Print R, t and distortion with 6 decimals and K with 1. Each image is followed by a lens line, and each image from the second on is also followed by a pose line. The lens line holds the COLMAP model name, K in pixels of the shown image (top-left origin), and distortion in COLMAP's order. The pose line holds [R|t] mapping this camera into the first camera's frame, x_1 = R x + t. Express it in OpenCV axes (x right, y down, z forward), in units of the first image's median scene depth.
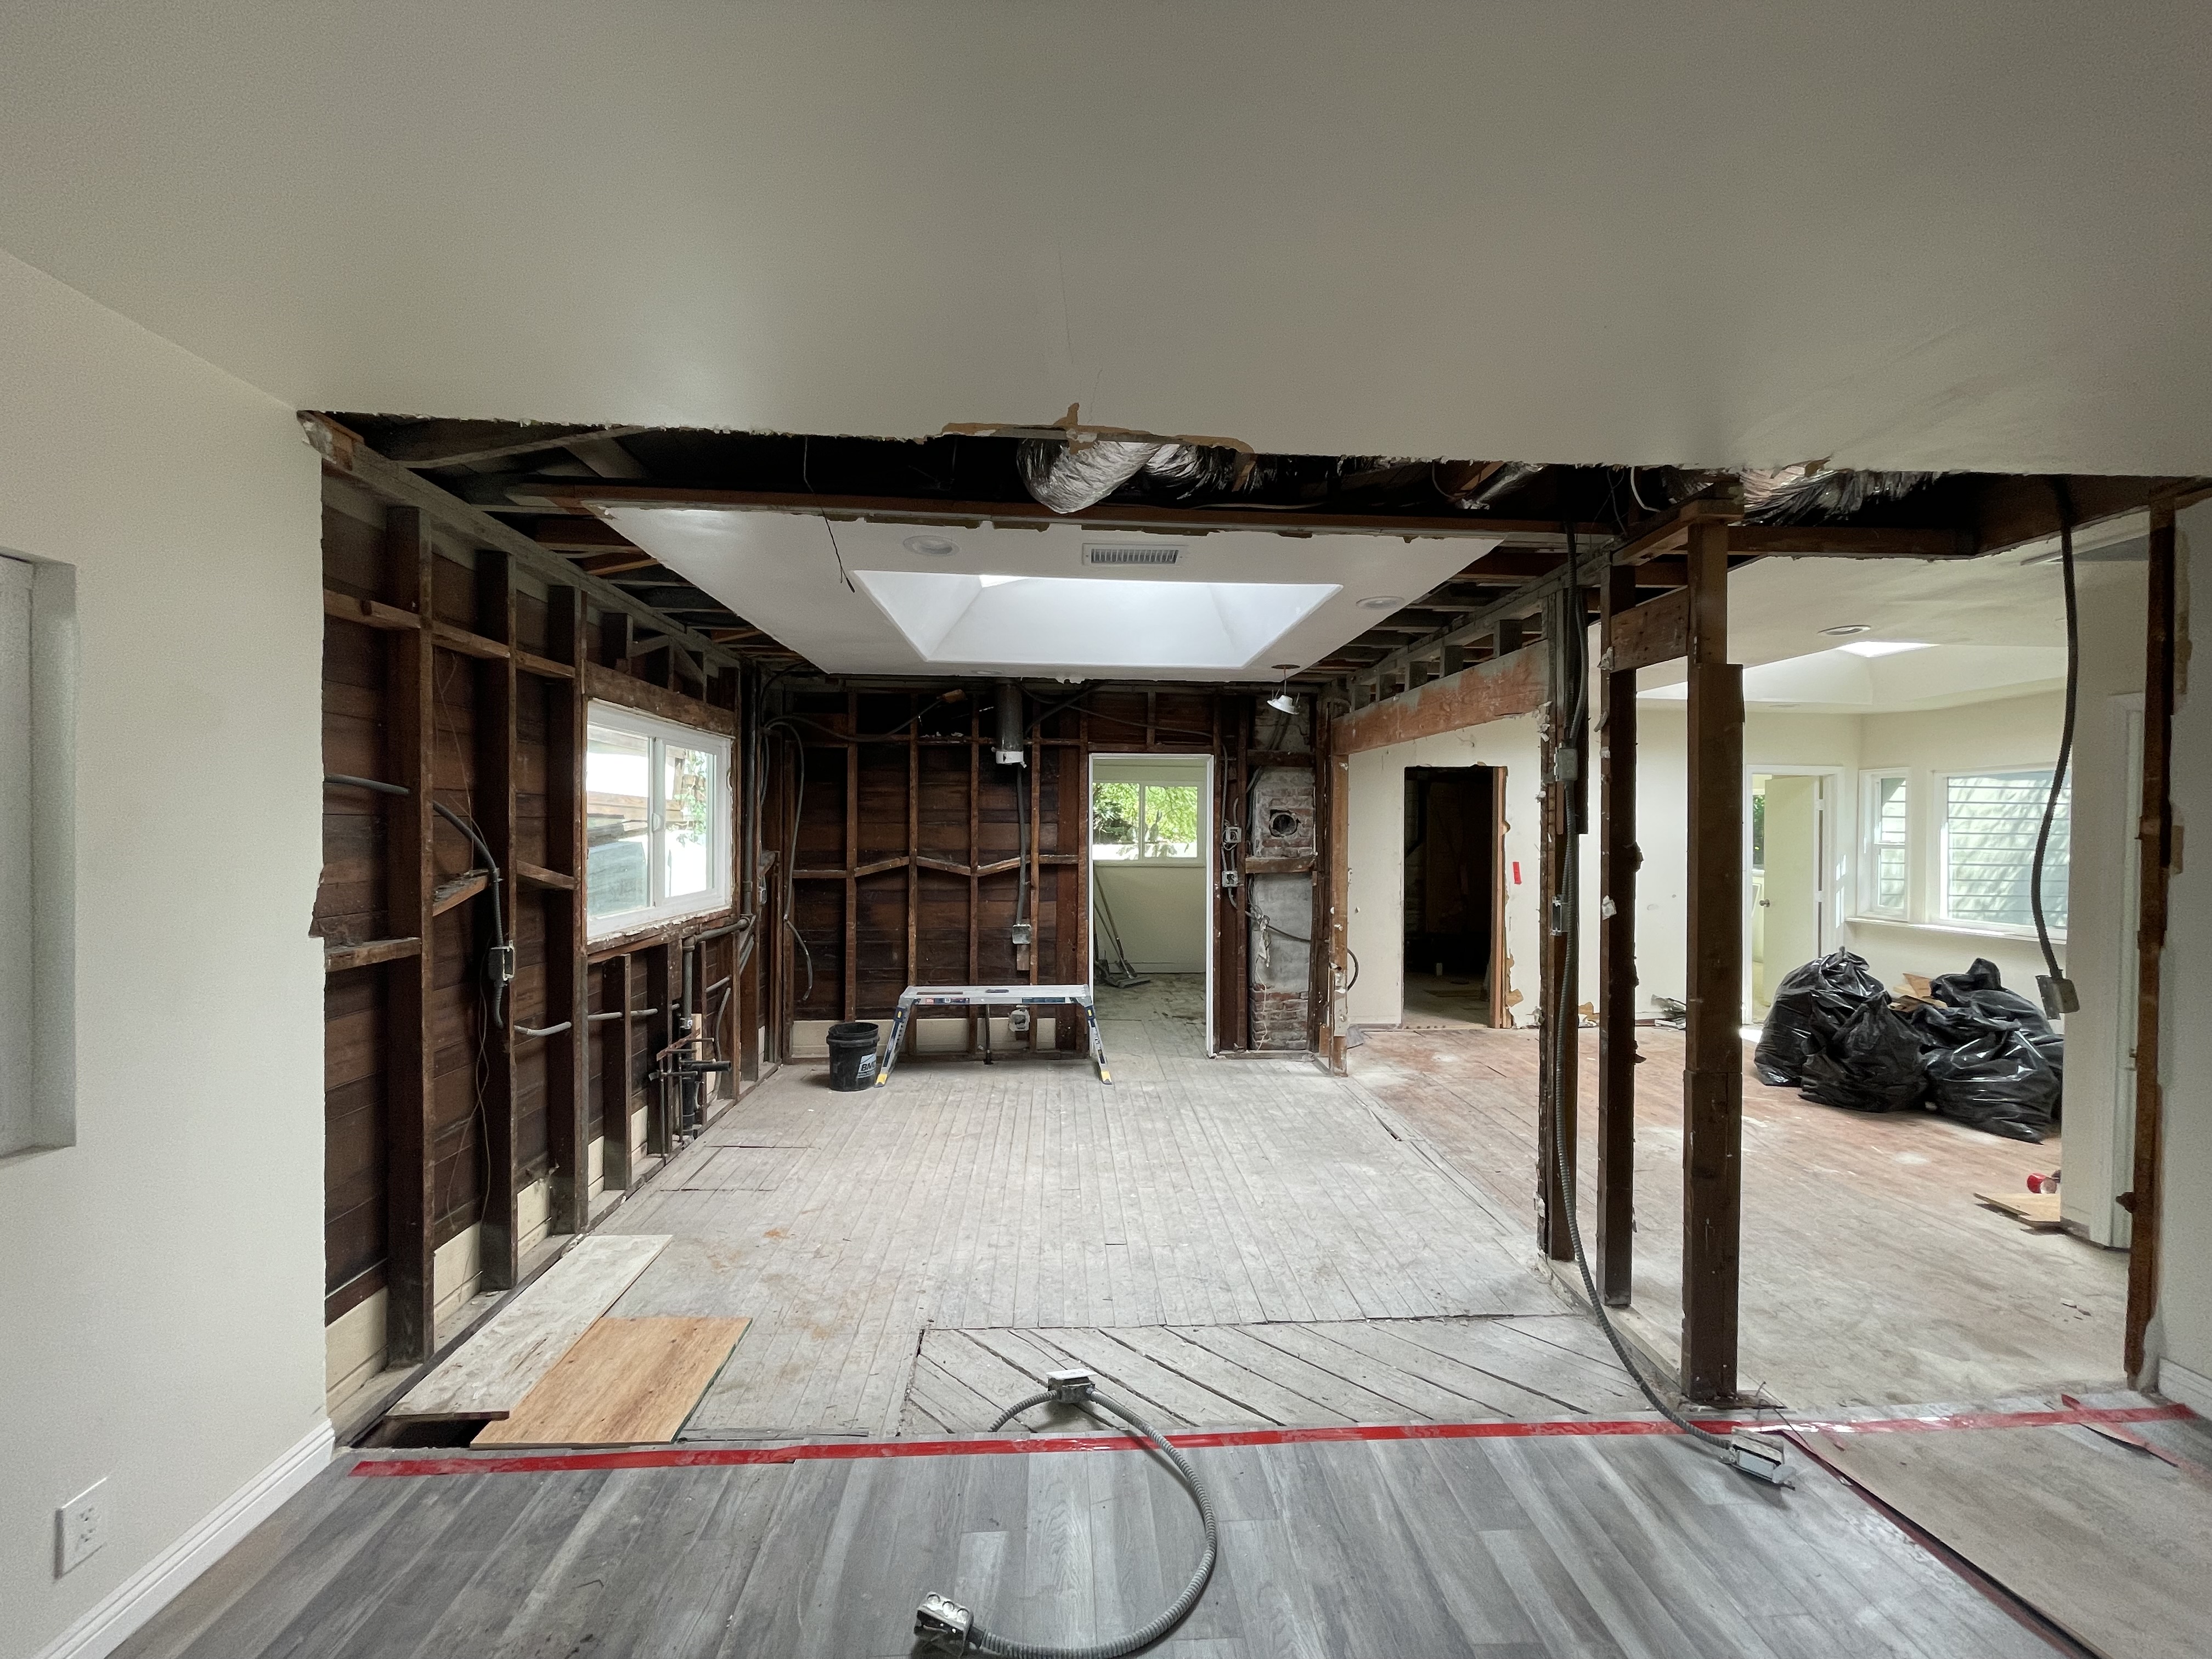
lens RADIAL K [[896.9, 0, 1102.0], [0, 896.9, 829.6], [0, 0, 1]] dist [-0.001979, -0.000614]
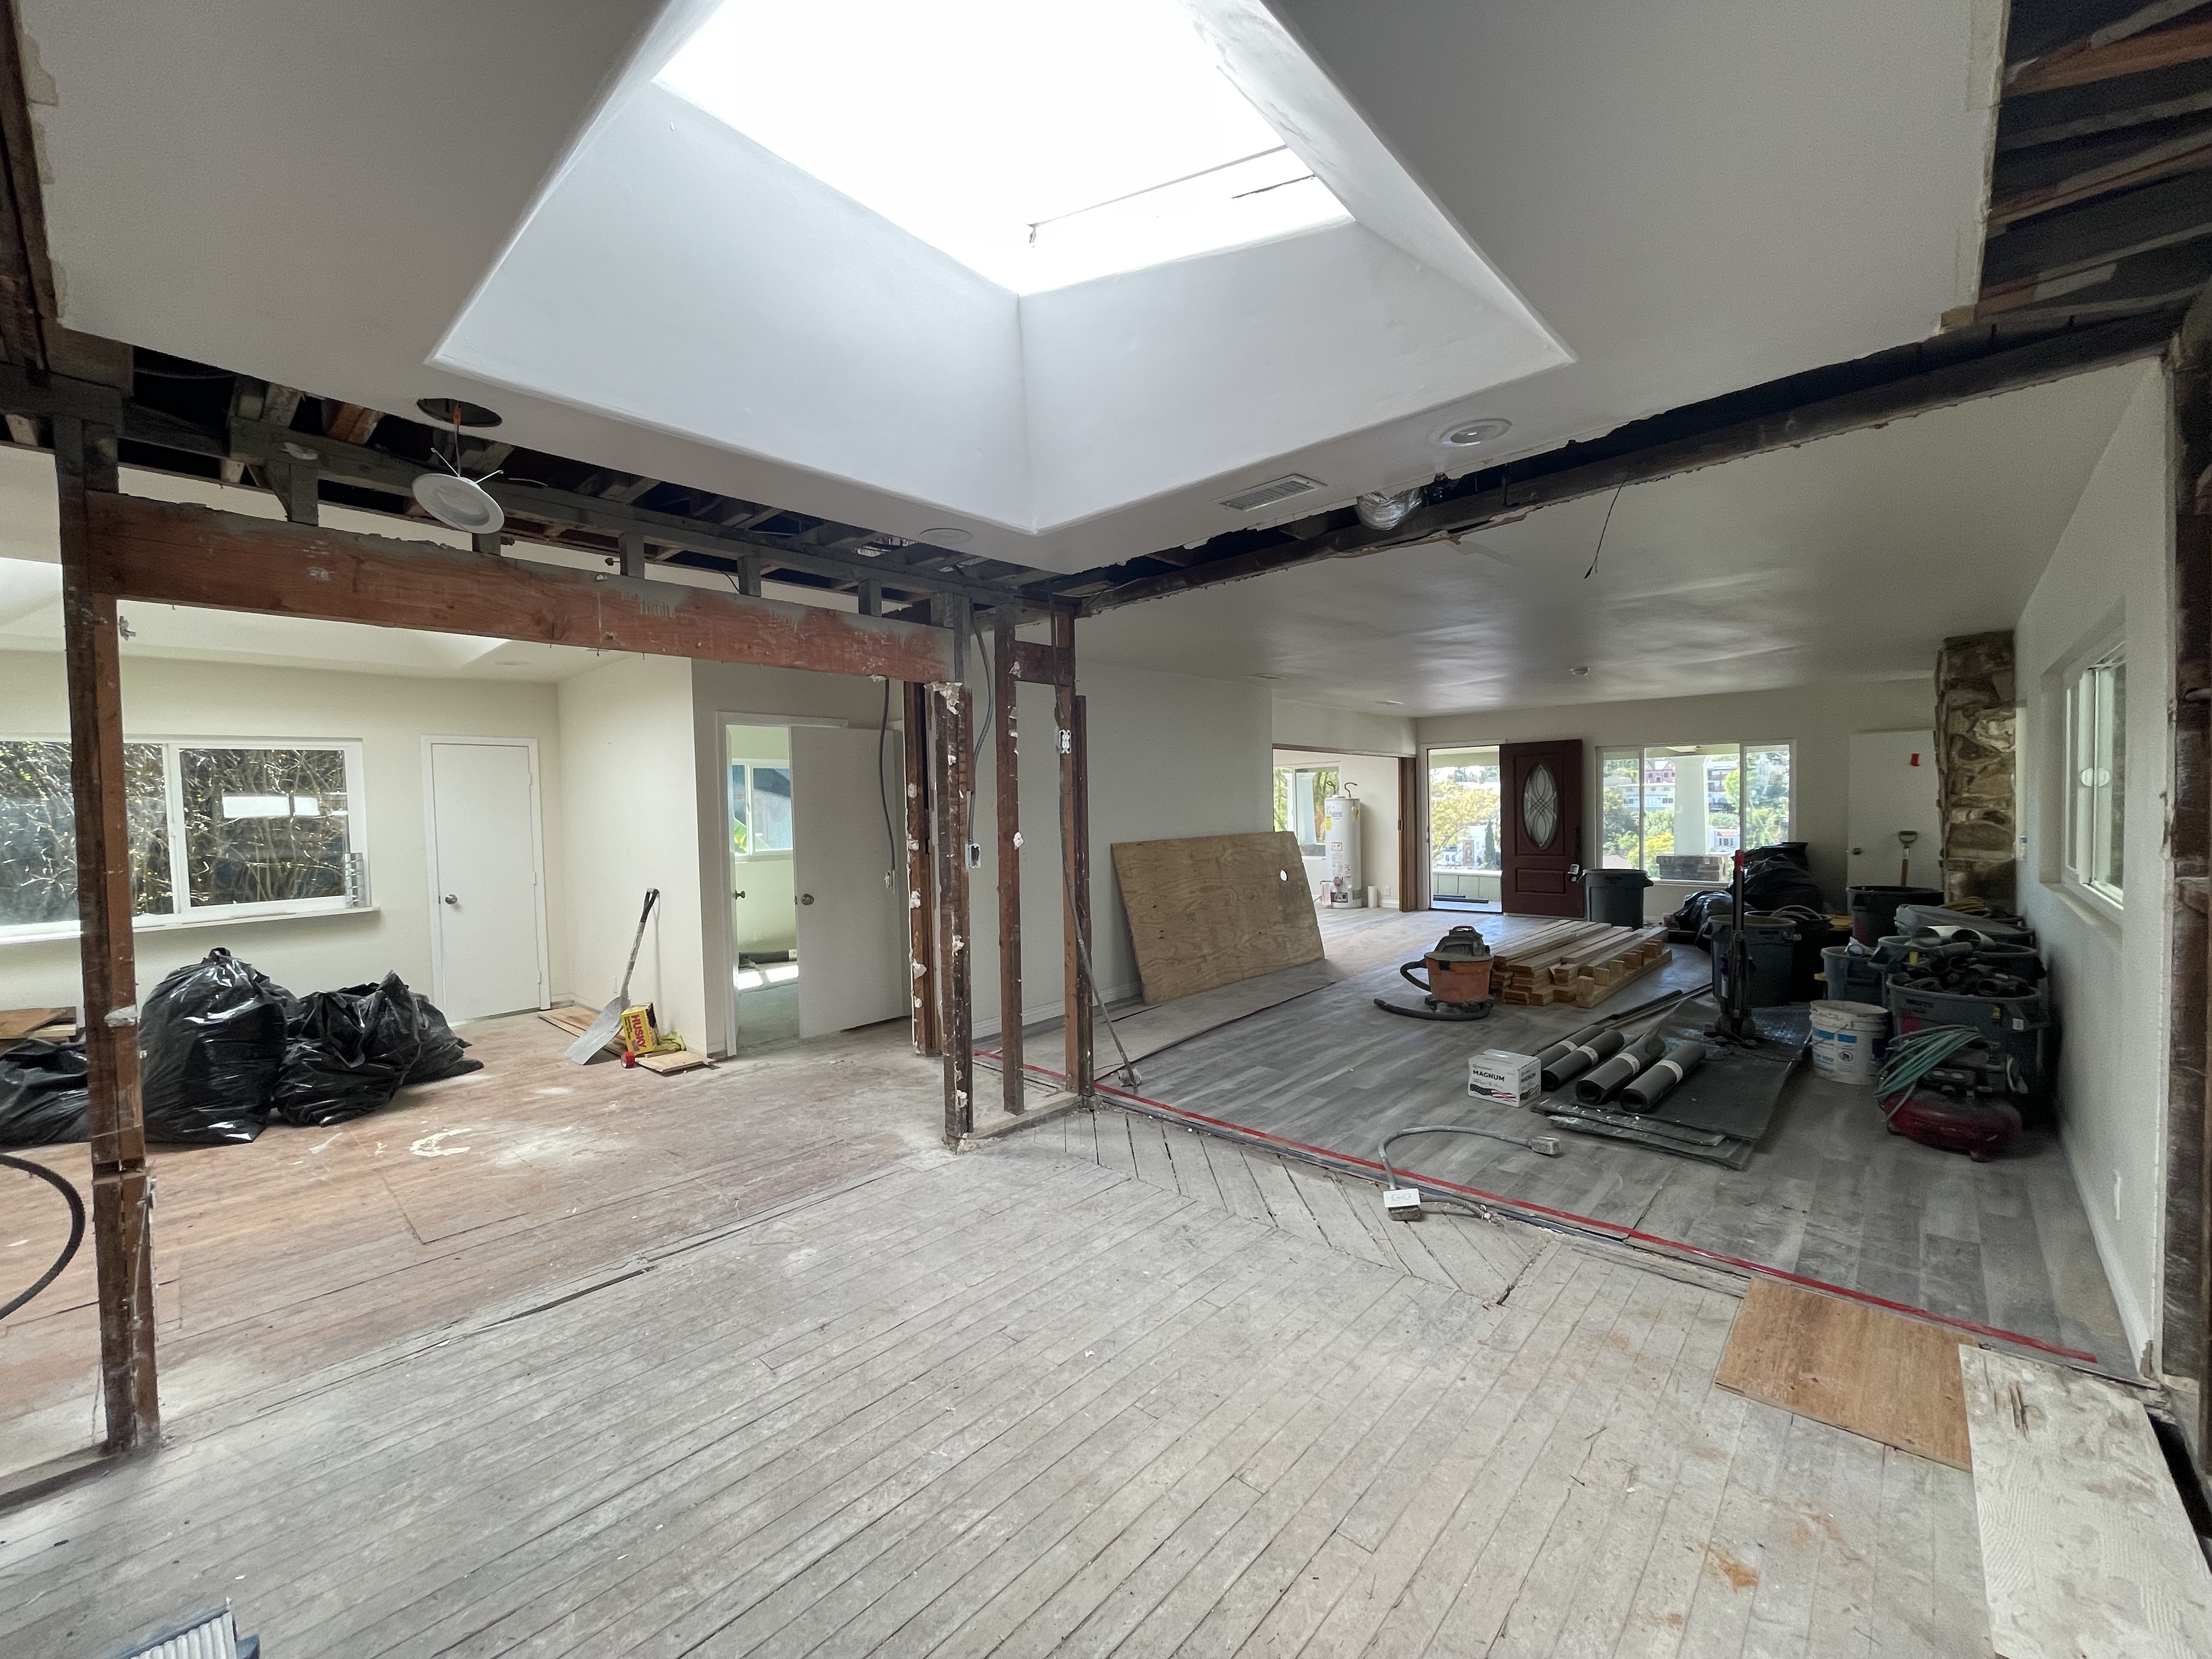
lens RADIAL K [[894.3, 0, 1098.5], [0, 894.3, 832.8], [0, 0, 1]] dist [0.000214, 0.000622]
pose [[-0.695775, -0.016150, 0.718078, -0.423705], [0.021175, 0.998851, 0.042982, 0.009296], [-0.717947, 0.045111, -0.694634, 1.424487]]
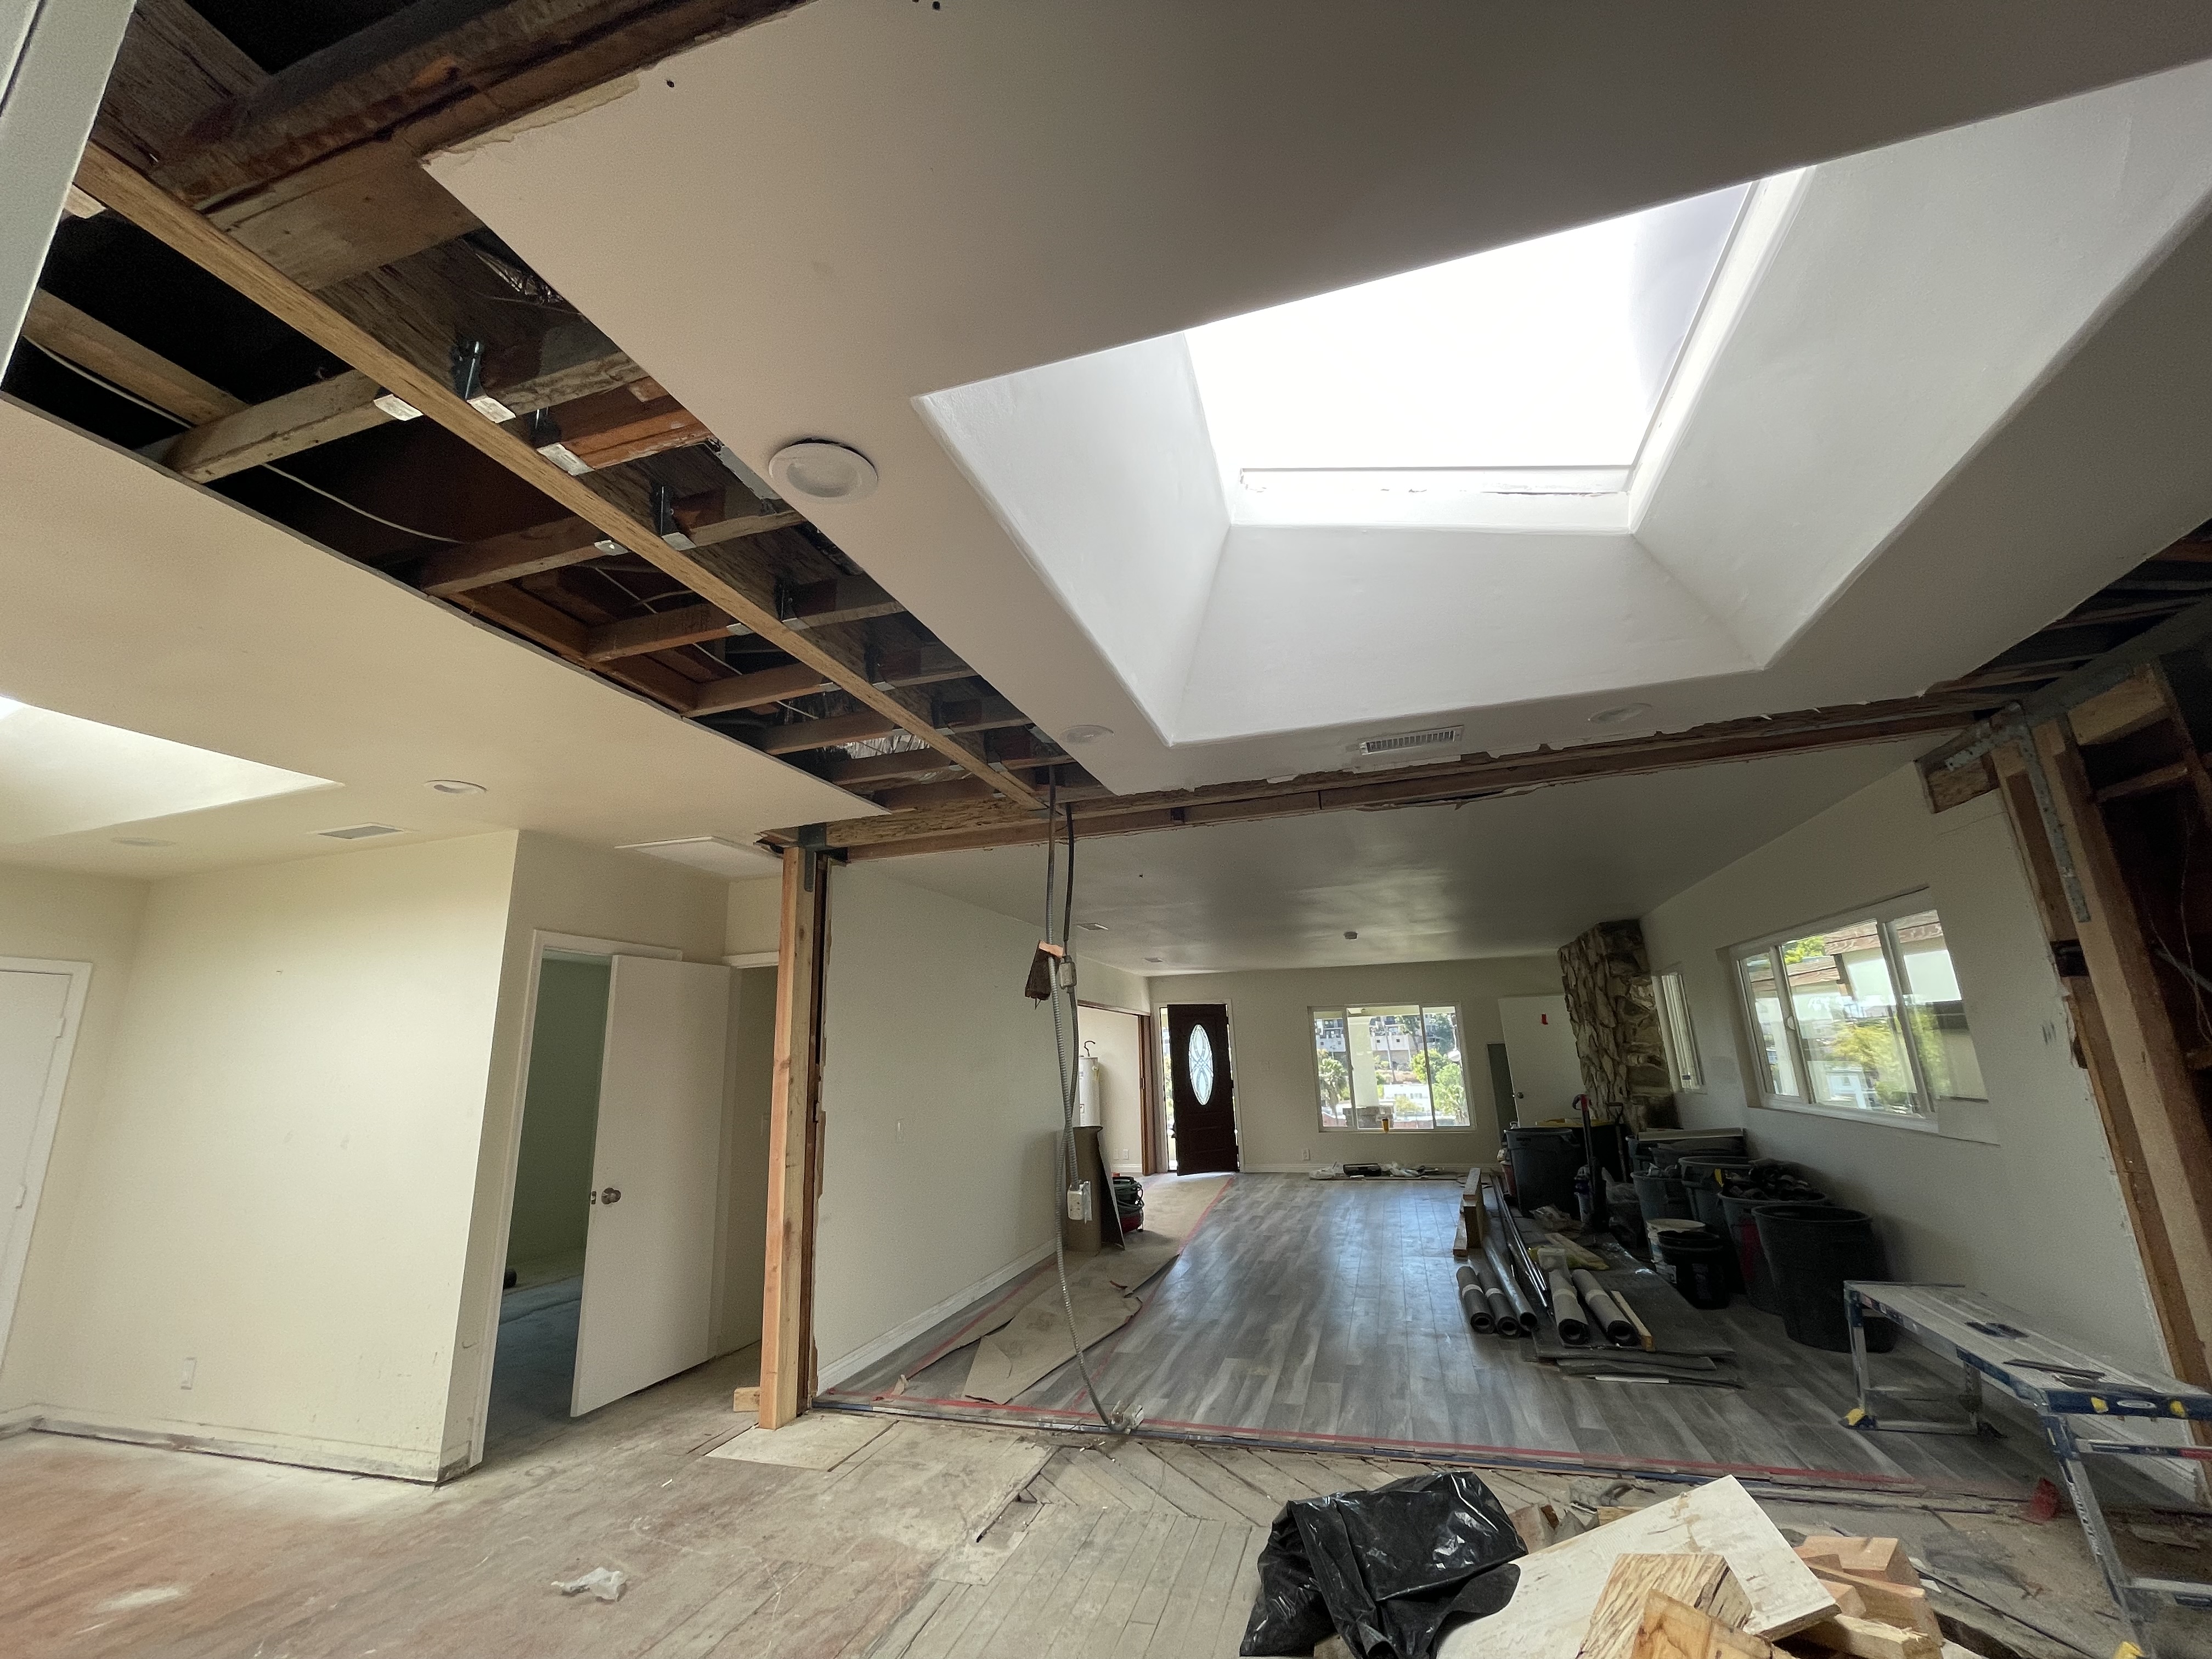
lens RADIAL K [[896.9, 0, 1102.0], [0, 896.9, 829.6], [0, 0, 1]] dist [-0.001979, -0.000614]
pose [[-0.938093, 0.109822, 0.328512, 0.032659], [0.029160, 0.970079, -0.241032, 0.026621], [-0.345153, -0.216531, -0.913227, 1.610815]]
